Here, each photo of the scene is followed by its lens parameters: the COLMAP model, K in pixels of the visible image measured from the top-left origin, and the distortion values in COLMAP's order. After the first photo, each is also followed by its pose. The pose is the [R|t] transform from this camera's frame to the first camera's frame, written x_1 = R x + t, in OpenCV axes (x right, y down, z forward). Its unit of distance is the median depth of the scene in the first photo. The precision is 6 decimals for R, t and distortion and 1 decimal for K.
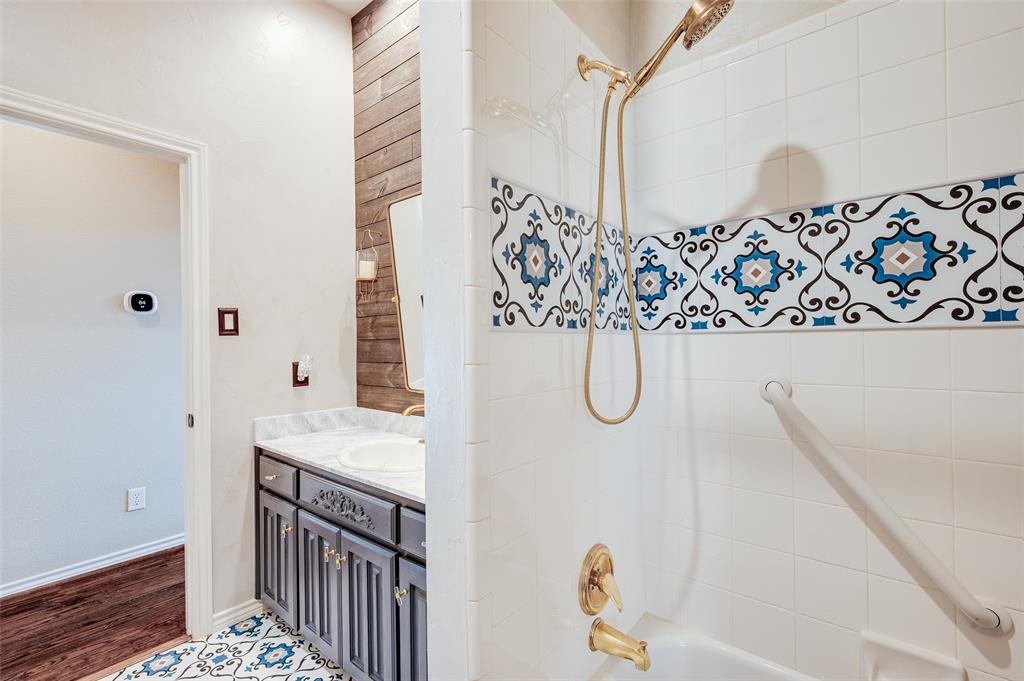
lens RADIAL K [[459.3, 0, 511.0], [0, 459.3, 341.6], [0, 0, 1]] dist [-0.000972, -0.000026]
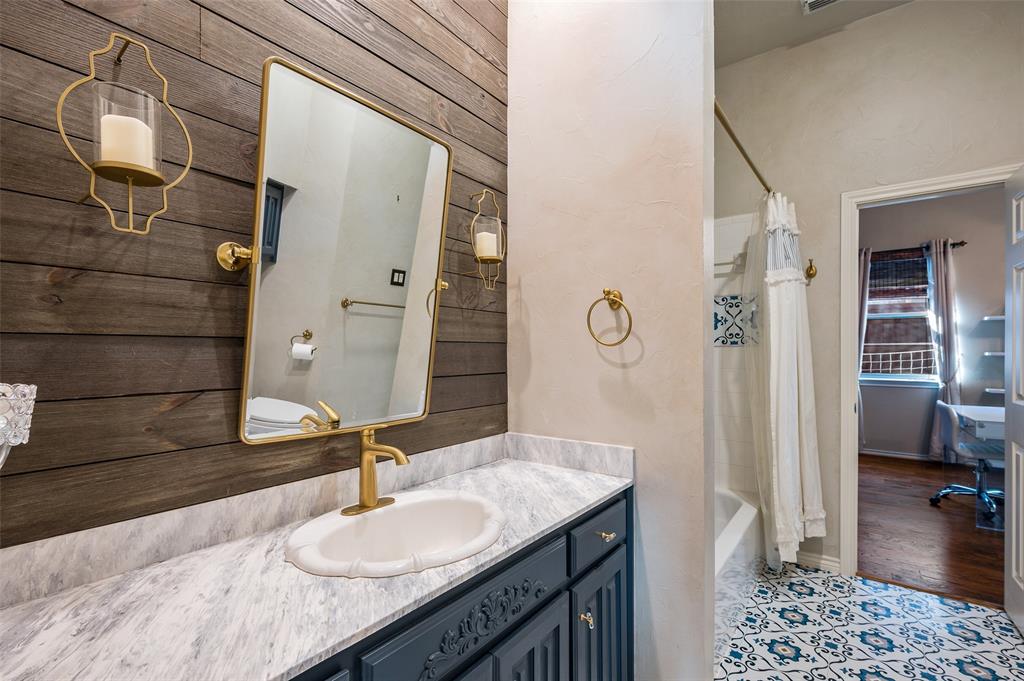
lens RADIAL K [[454.9, 0, 510.9], [0, 454.9, 345.8], [0, 0, 1]] dist [0.003810, -0.000737]
pose [[-0.038885, 0.012127, 0.999170, -0.684527], [0.001612, 0.999926, -0.012074, 0.009127], [-0.999242, 0.001141, -0.038902, 0.704747]]
